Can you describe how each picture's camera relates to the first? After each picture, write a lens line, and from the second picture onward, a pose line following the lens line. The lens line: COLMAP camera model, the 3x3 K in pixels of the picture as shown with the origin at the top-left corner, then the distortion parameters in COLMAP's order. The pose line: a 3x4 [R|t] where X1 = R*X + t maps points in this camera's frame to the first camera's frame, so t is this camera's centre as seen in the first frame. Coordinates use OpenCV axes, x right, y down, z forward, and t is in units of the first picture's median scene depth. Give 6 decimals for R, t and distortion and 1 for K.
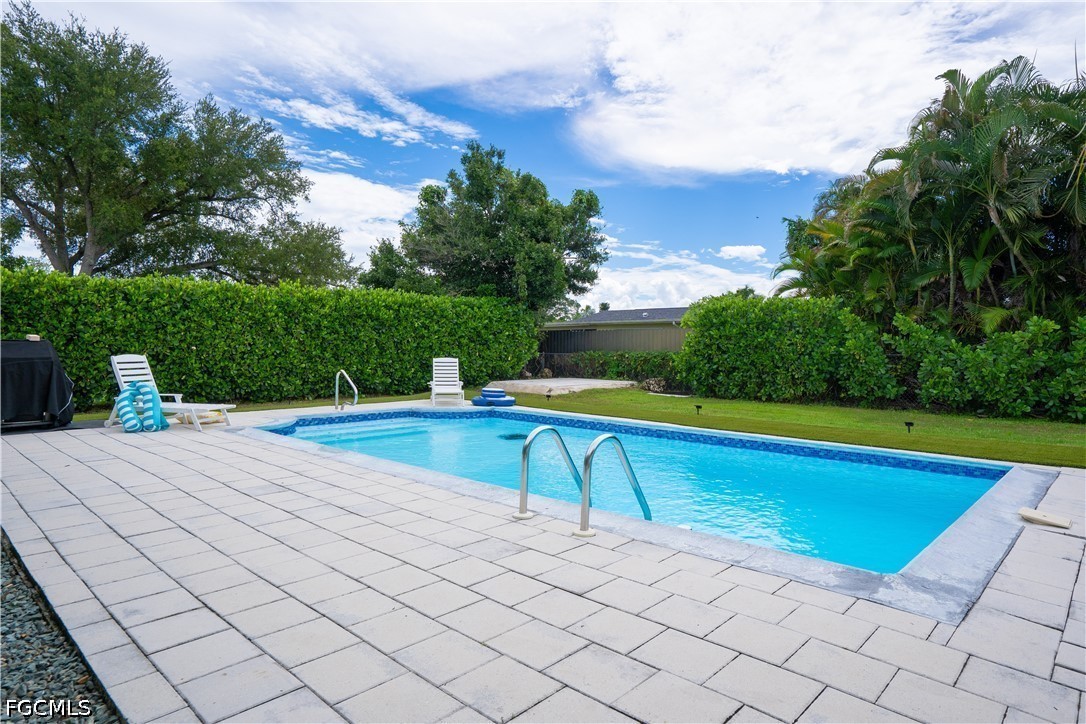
lens RADIAL K [[620.2, 0, 539.2], [0, 620.2, 355.2], [0, 0, 1]] dist [0.002132, -0.000608]
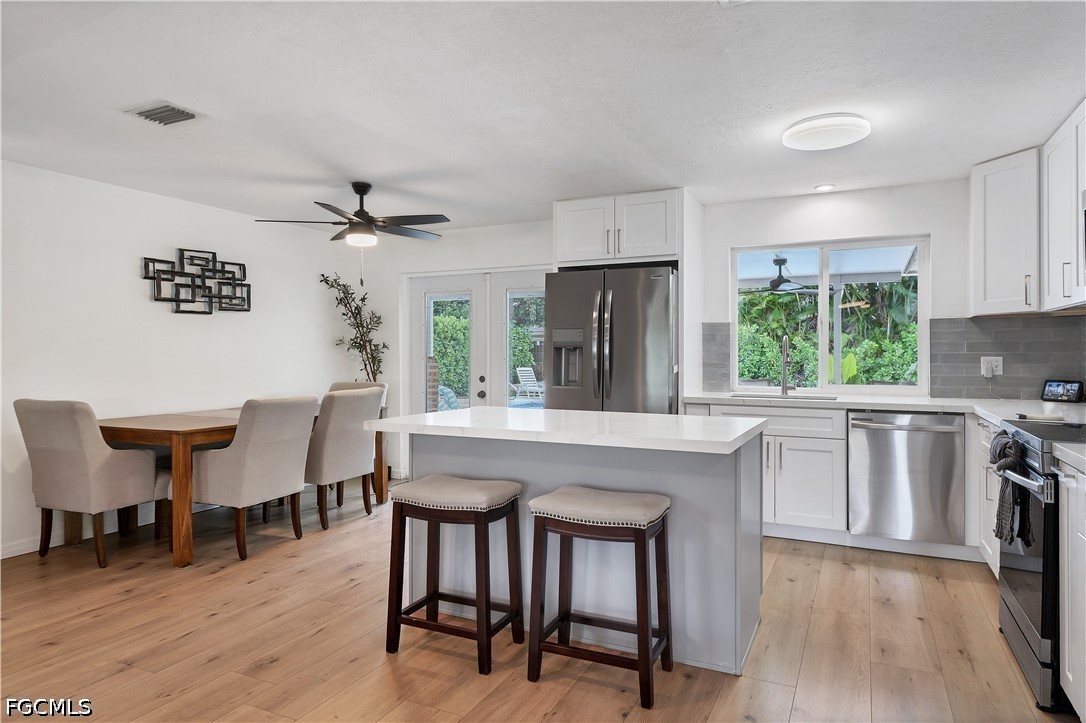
lens RADIAL K [[667.7, 0, 540.7], [0, 667.7, 352.6], [0, 0, 1]] dist [0.013613, -0.000803]
pose [[0.951626, -0.010832, 0.307068, -0.624435], [0.014062, 0.999867, -0.008307, -0.018053], [-0.306937, 0.012223, 0.951651, -0.509505]]
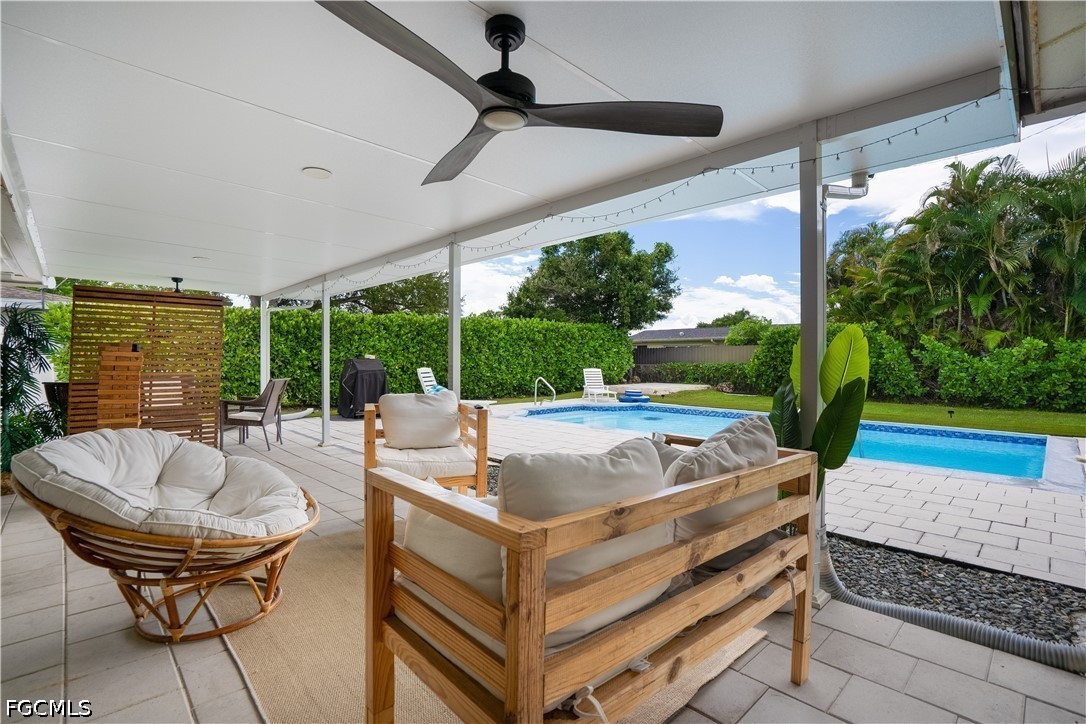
lens RADIAL K [[505.2, 0, 548.7], [0, 505.2, 355.5], [0, 0, 1]] dist [-0.014927, 0.001137]
pose [[0.999455, -0.006151, -0.032438, -0.222952], [0.005509, 0.999788, -0.019837, -0.002939], [0.032553, 0.019647, 0.999277, -0.150527]]
